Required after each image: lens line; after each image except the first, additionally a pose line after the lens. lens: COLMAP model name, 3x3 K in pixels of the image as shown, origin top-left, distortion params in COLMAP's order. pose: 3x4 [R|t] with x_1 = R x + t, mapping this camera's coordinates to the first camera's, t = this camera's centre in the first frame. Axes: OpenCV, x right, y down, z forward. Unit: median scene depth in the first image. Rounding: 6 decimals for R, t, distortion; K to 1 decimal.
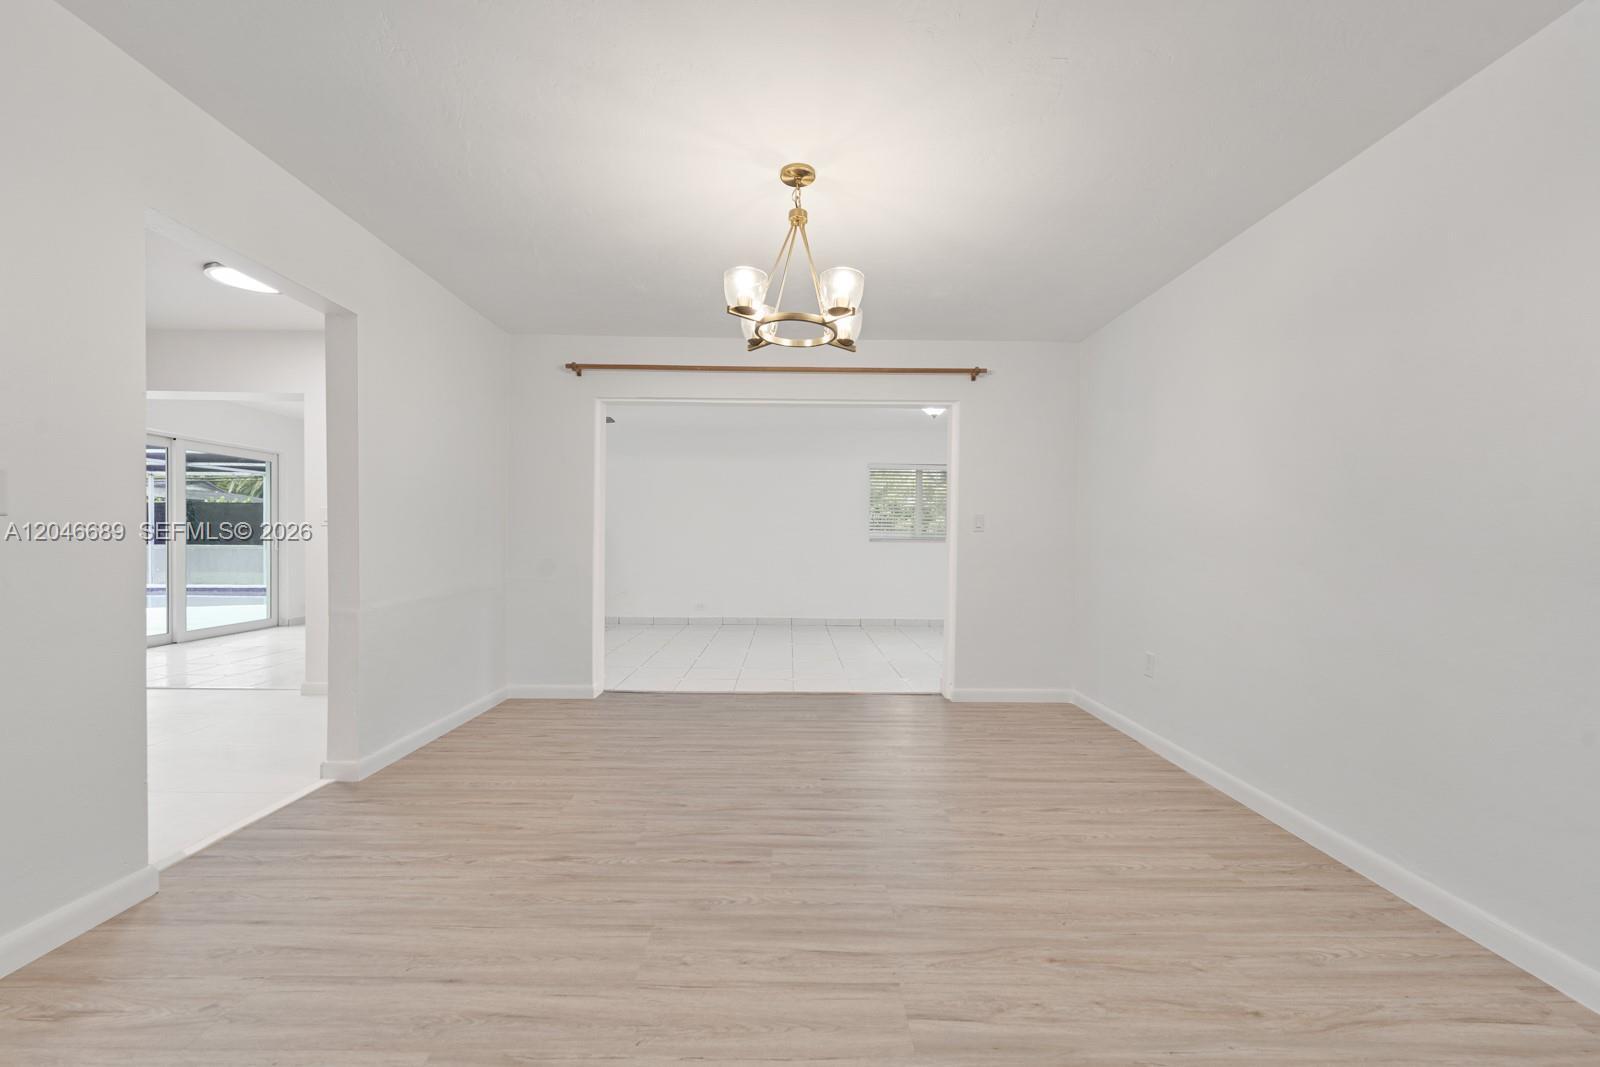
lens RADIAL K [[648.3, 0, 794.6], [0, 648.3, 540.3], [0, 0, 1]] dist [-0.000236, -0.000494]
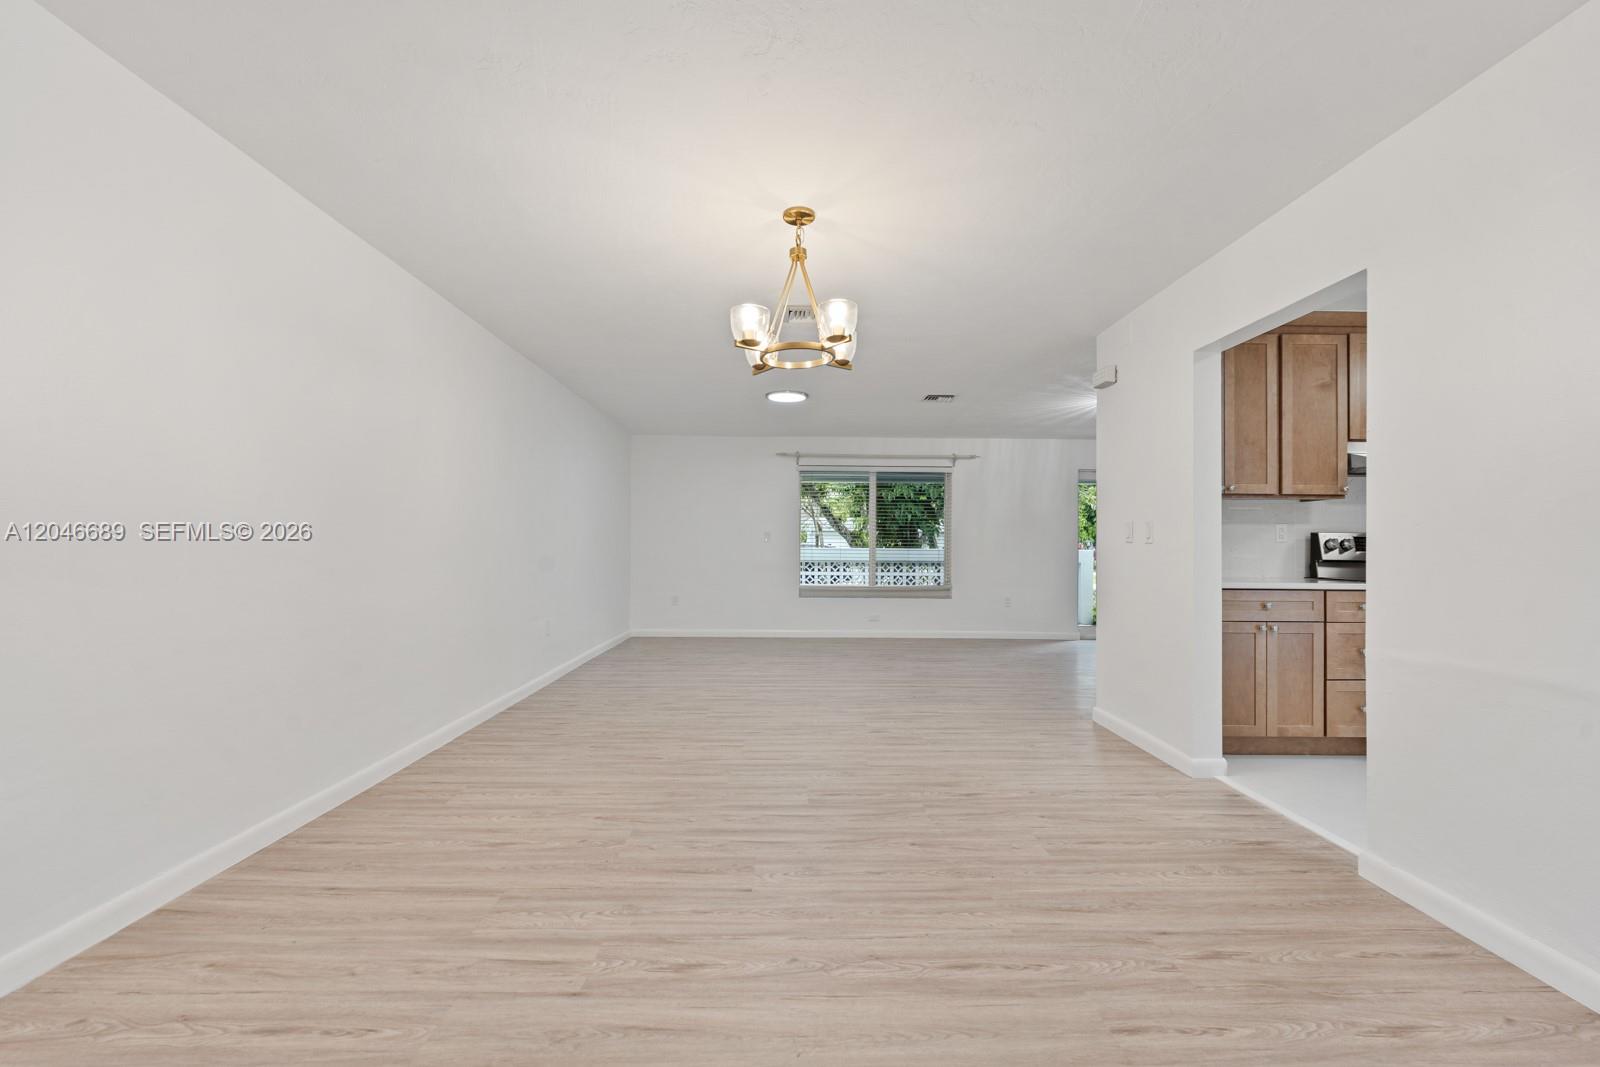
lens RADIAL K [[654.8, 0, 793.2], [0, 654.8, 532.7], [0, 0, 1]] dist [-0.000402, -0.000388]
pose [[-0.999806, -0.019495, -0.002744, 0.006419], [-0.019430, 0.999573, -0.021822, -0.001380], [0.003168, -0.021765, -0.999758, 1.954097]]
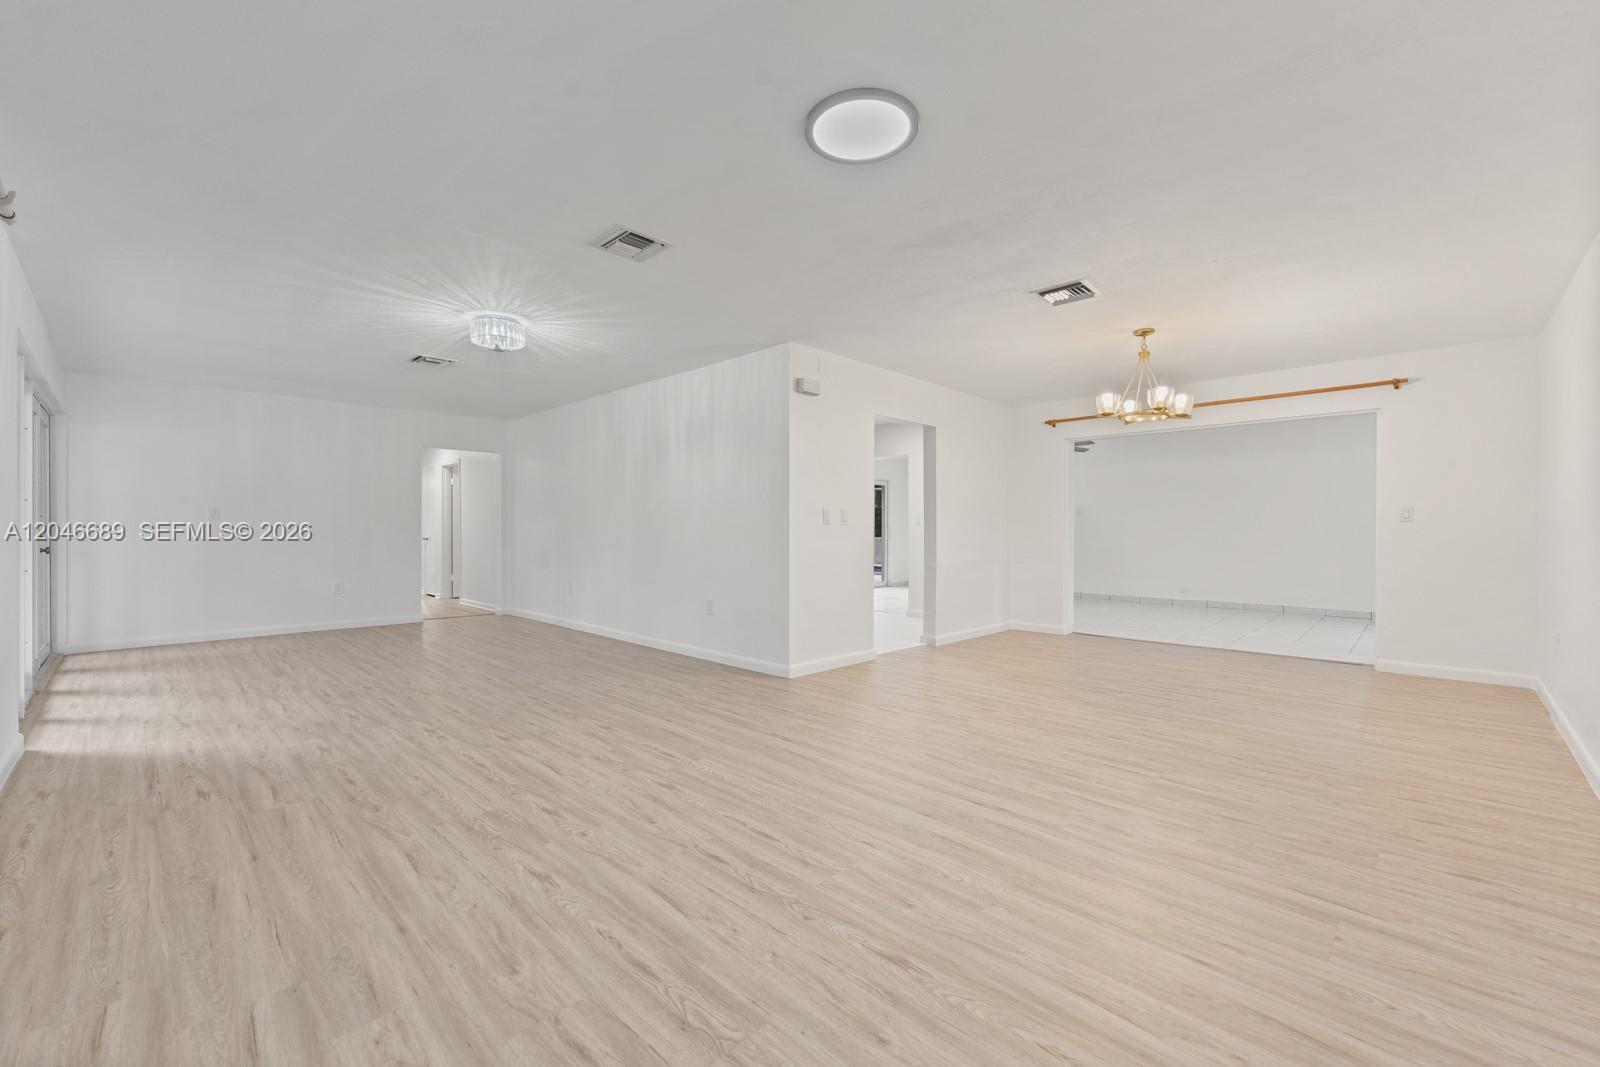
lens RADIAL K [[635.8, 0, 798.3], [0, 635.8, 562.7], [0, 0, 1]] dist [-0.001112, -0.000102]
pose [[0.708669, 0.025913, -0.705065, 0.523811], [0.007304, 0.999002, 0.044057, 0.001974], [0.705503, -0.036371, 0.707773, -0.872263]]
